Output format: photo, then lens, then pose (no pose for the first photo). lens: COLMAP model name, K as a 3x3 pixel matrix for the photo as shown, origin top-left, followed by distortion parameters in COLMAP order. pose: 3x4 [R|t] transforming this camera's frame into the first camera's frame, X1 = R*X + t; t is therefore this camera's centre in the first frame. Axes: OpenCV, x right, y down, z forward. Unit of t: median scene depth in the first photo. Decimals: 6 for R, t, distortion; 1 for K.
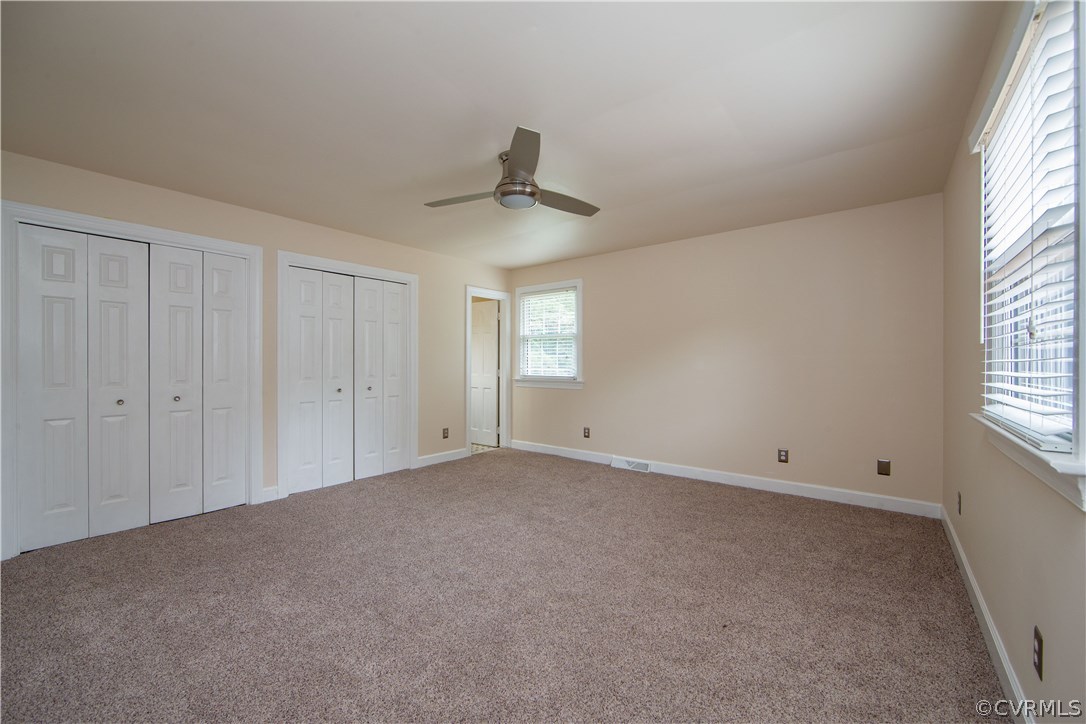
lens RADIAL K [[427.5, 0, 553.2], [0, 427.5, 365.0], [0, 0, 1]] dist [-0.001254, -0.000120]
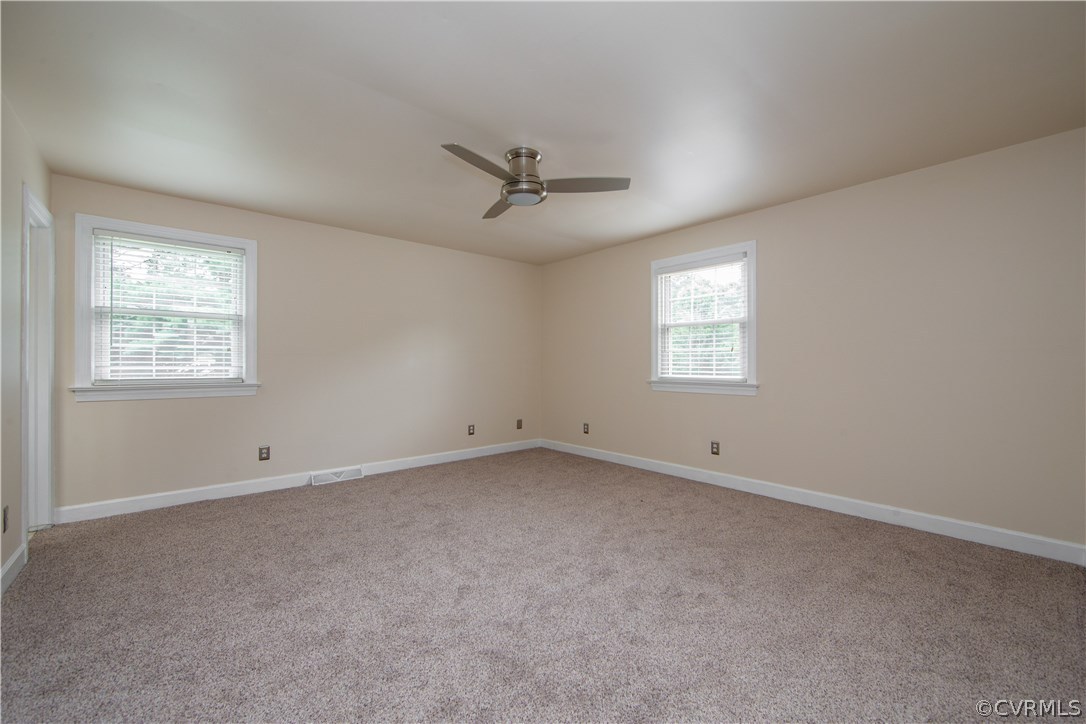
lens RADIAL K [[427.5, 0, 554.3], [0, 427.5, 361.3], [0, 0, 1]] dist [-0.001254, -0.000120]
pose [[0.194166, 0.003768, 0.980962, -0.540262], [0.002259, 0.999988, -0.004288, 0.004759], [-0.980966, 0.003048, 0.194155, 0.366875]]
